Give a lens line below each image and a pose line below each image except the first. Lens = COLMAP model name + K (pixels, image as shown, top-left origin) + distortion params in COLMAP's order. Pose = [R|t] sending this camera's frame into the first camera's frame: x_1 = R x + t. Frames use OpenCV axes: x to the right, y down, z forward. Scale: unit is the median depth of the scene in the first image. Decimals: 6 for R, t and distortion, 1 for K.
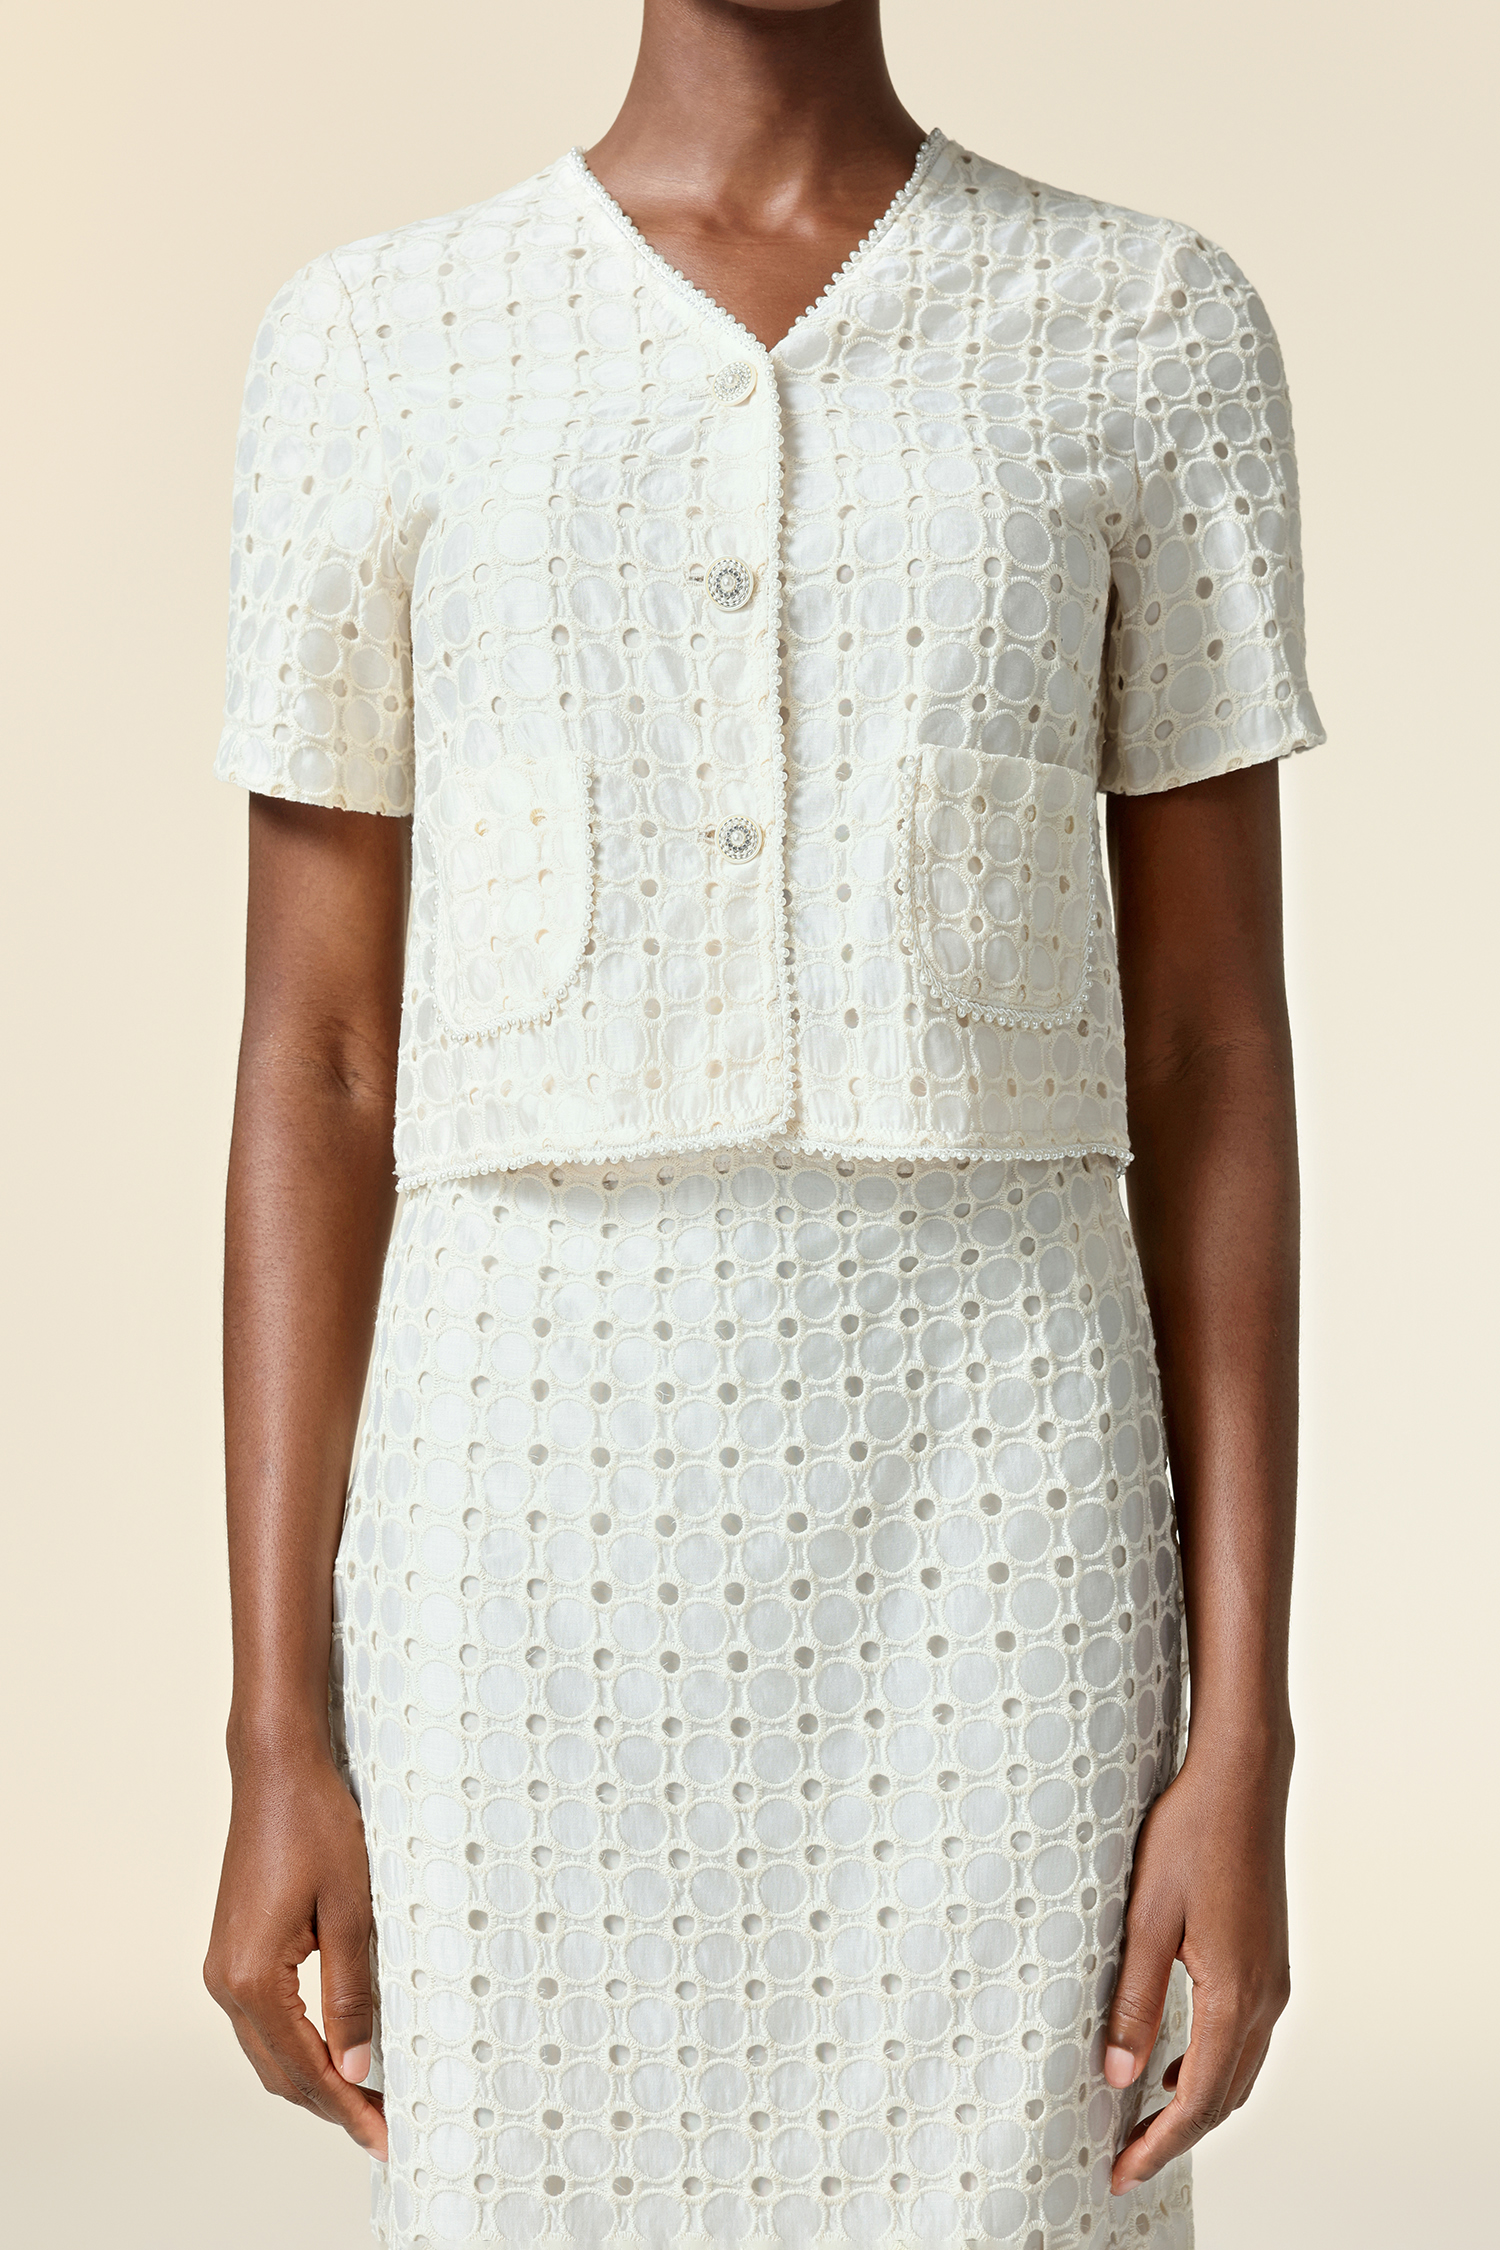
lens RADIAL K [[4499.1, 0, 749.7], [0, 4499.1, 1126.9], [0, 0, 1]] dist [0.444513, 0.018308]
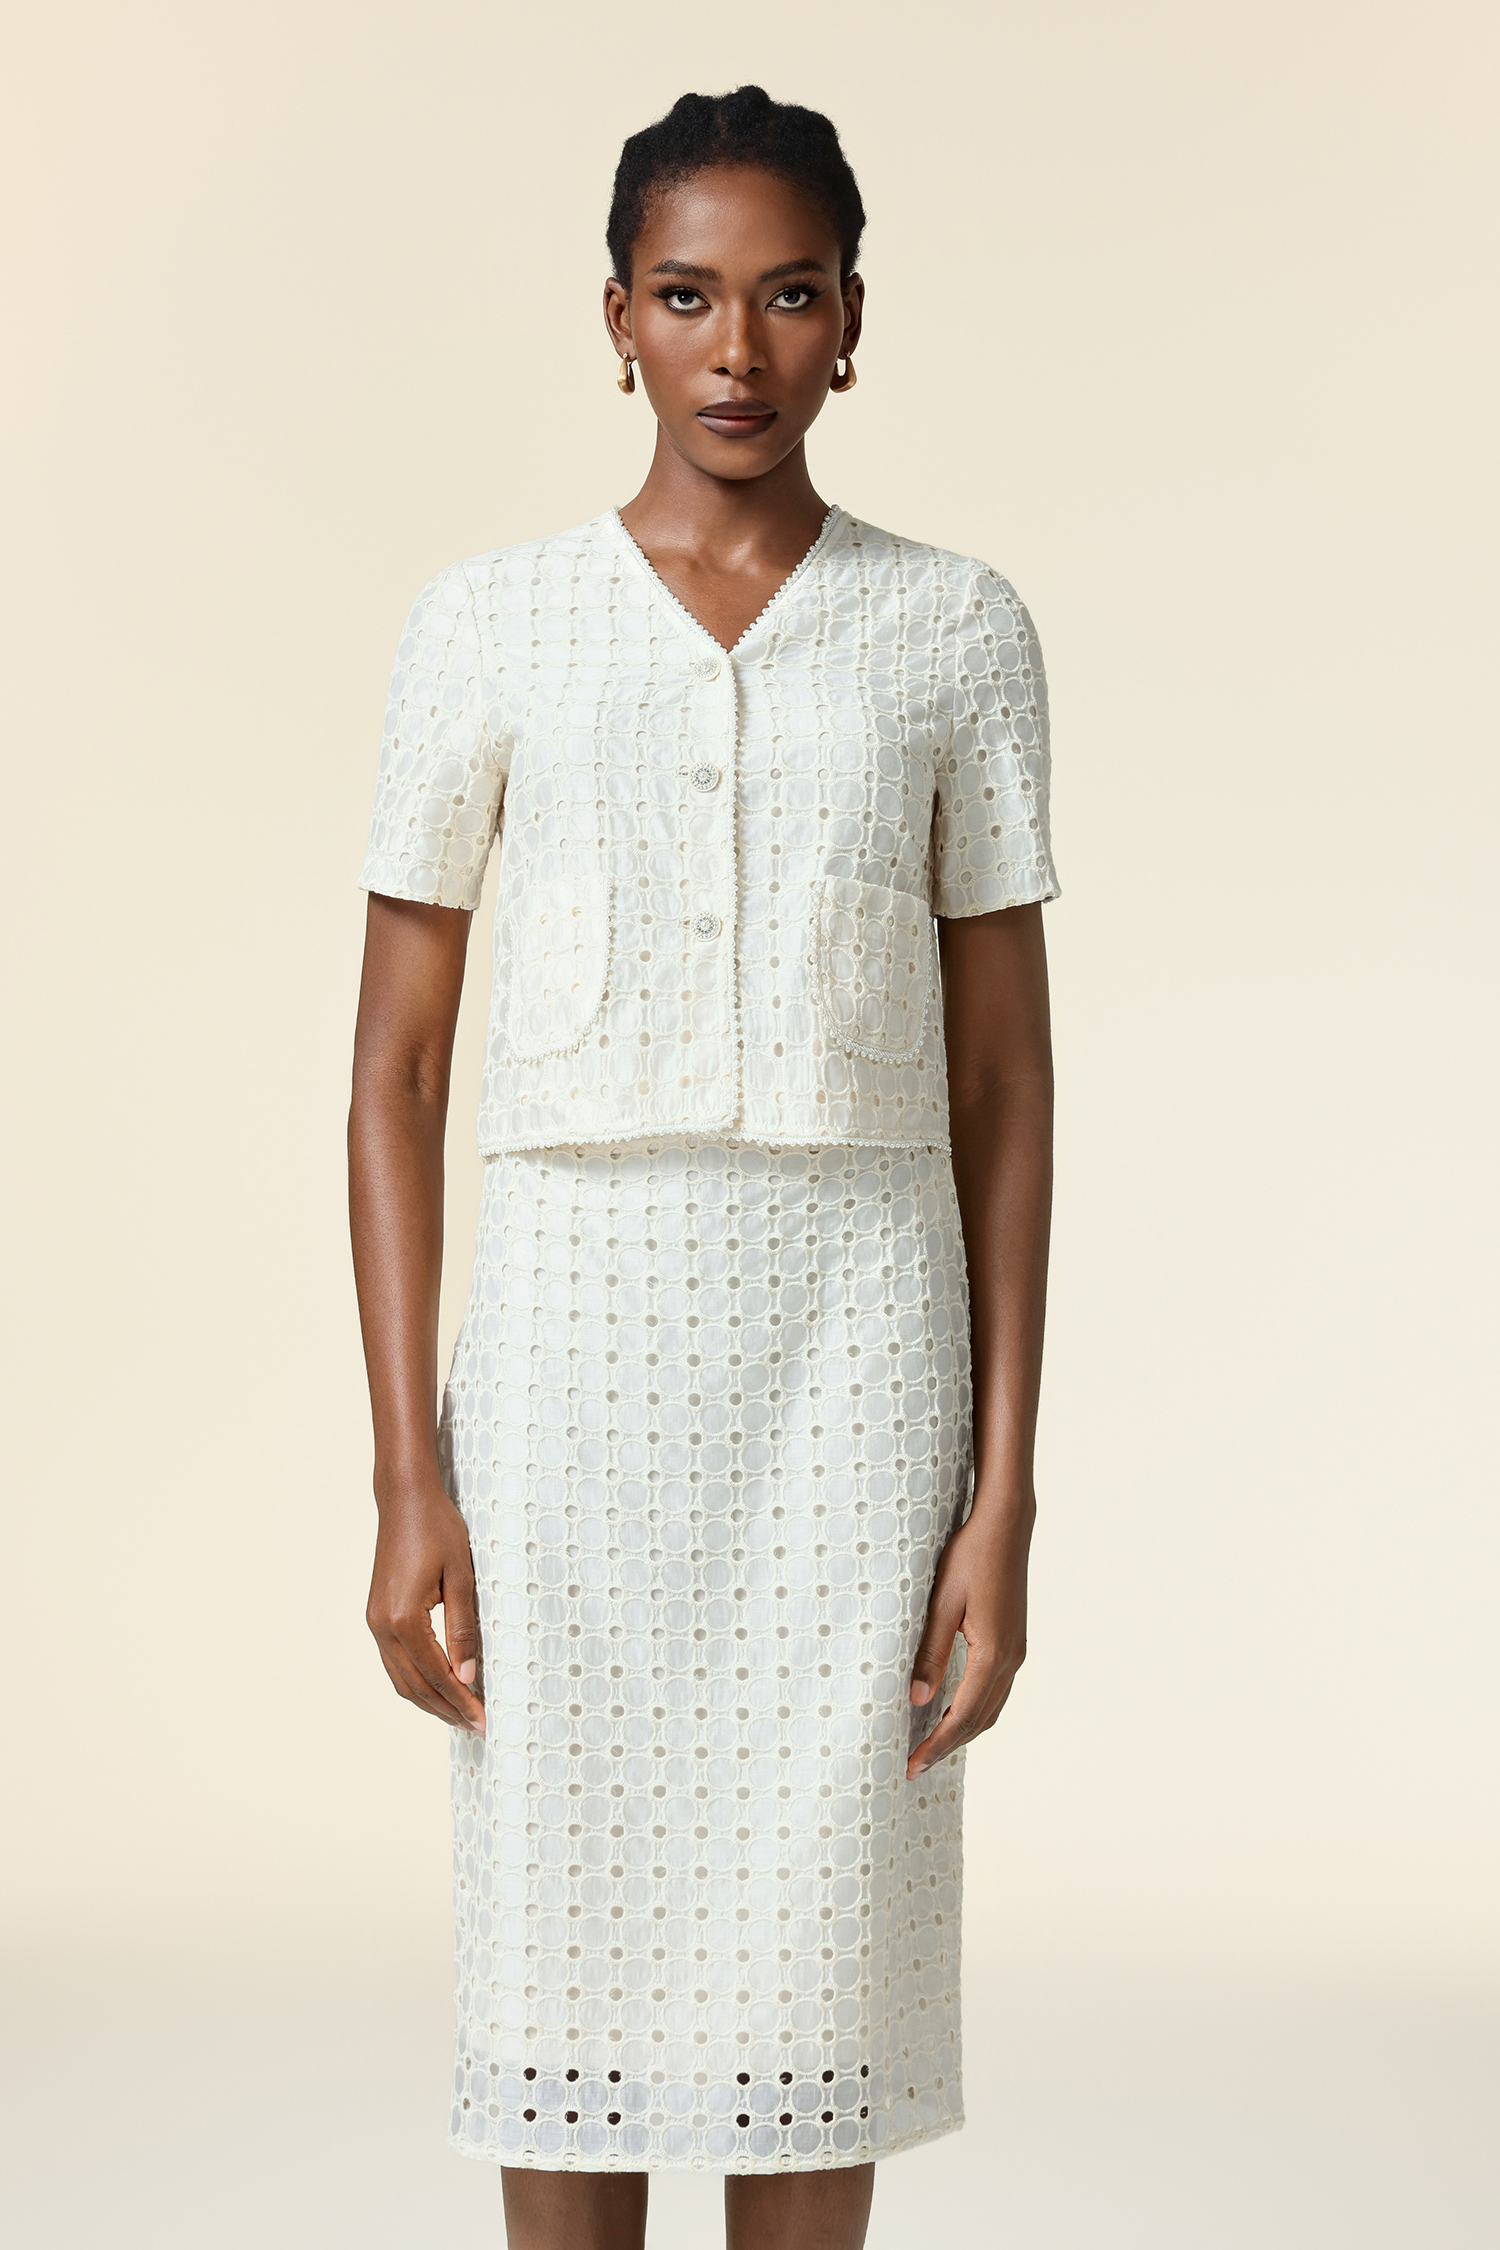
lens RADIAL K [[4502.7, 0, 935.0], [0, 4502.7, 1117.6], [0, 0, 1]] dist [0.448923, -0.063033]
pose [[0.998537, 0.021729, 0.049515, 0.000682], [-0.021507, 0.999756, -0.005010, 0.007972], [-0.049612, 0.003938, 0.998761, -0.627031]]
